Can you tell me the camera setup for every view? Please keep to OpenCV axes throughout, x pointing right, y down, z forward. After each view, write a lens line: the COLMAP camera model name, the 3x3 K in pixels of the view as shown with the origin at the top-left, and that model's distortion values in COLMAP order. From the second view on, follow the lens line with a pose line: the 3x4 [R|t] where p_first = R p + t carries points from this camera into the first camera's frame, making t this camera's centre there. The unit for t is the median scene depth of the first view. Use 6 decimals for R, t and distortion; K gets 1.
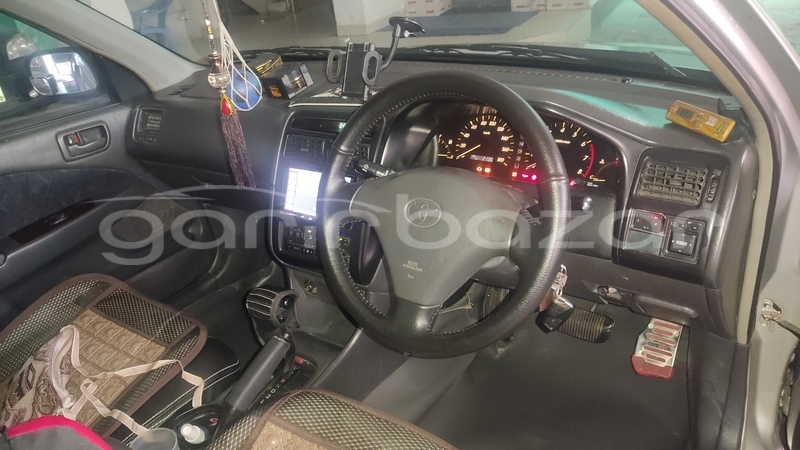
lens RADIAL K [[608.8, 0, 400.0], [0, 608.8, 225.0], [0, 0, 1]] dist [0.097478, -0.160186]
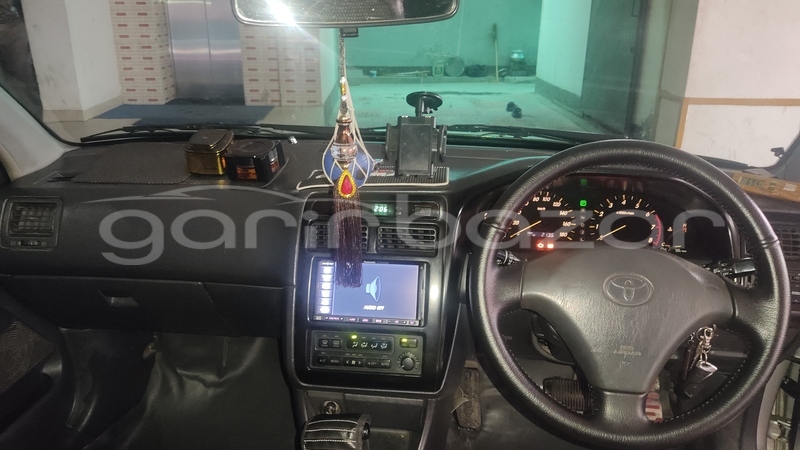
lens RADIAL K [[608.8, 0, 400.0], [0, 608.8, 225.0], [0, 0, 1]] dist [0.097478, -0.160186]
pose [[0.868410, -0.048280, 0.493491, -0.490528], [0.121387, 0.985665, -0.117177, -0.033864], [-0.480759, 0.161661, 0.861821, 0.242162]]
